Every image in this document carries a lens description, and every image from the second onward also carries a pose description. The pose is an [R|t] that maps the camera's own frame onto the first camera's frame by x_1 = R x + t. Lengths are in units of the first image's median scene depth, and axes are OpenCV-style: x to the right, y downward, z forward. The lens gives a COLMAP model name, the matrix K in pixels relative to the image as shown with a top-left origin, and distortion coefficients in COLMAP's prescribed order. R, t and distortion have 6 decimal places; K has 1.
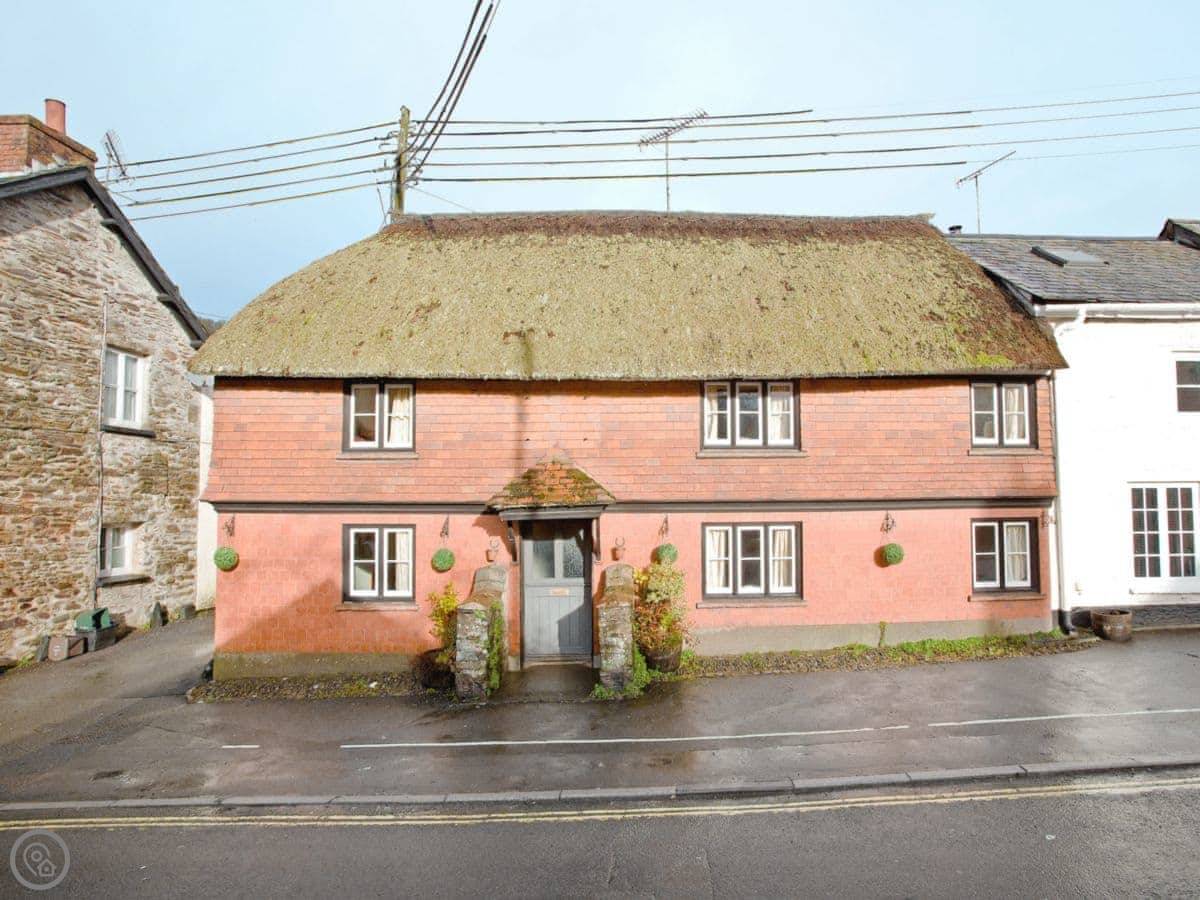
lens RADIAL K [[768.1, 0, 600.0], [0, 768.1, 450.0], [0, 0, 1]] dist [-0.095936, 0.092317]
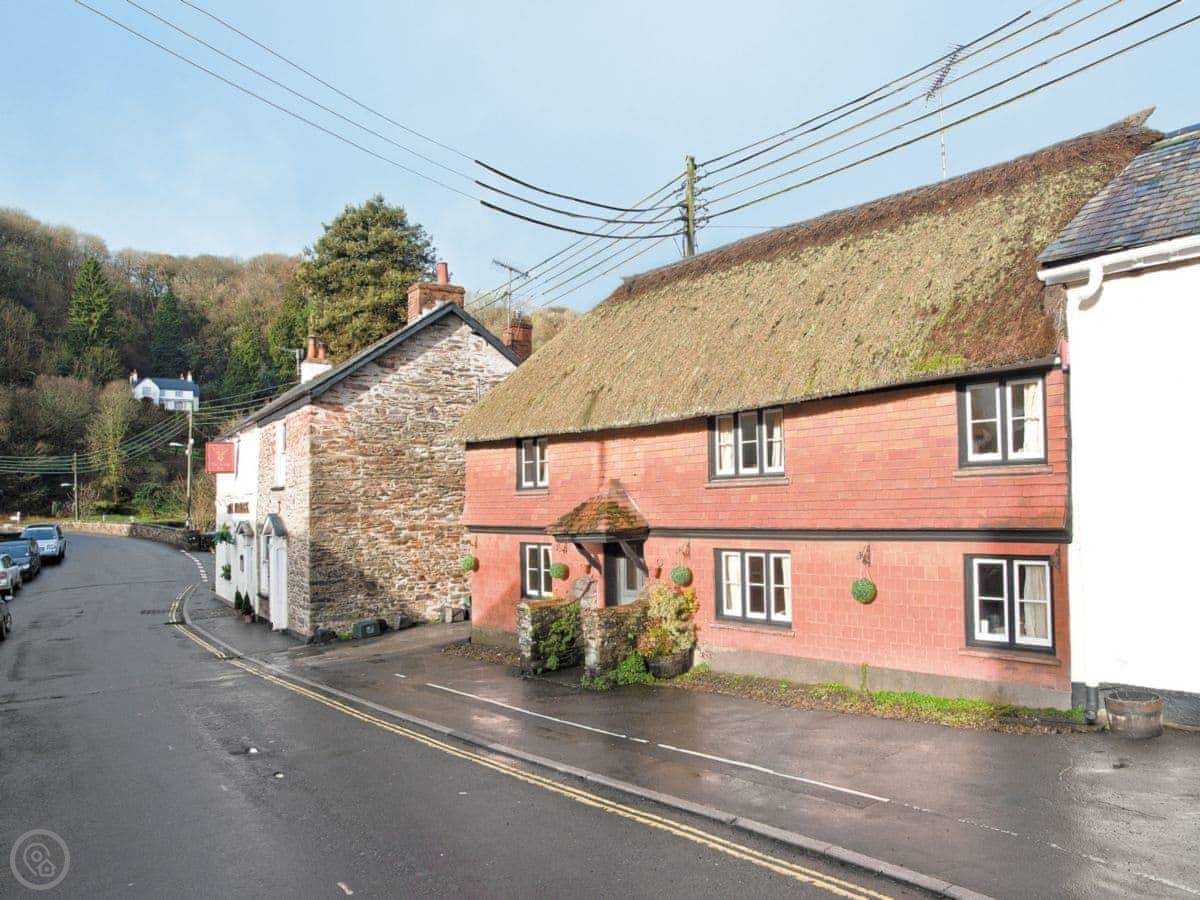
lens RADIAL K [[928.4, 0, 600.4], [0, 928.4, 440.0], [0, 0, 1]] dist [-0.012070, 0.000901]
pose [[0.604085, -0.060977, -0.794584, 1.056617], [0.079666, 0.996694, -0.015921, -0.047359], [0.792928, -0.053684, 0.606946, 0.086409]]
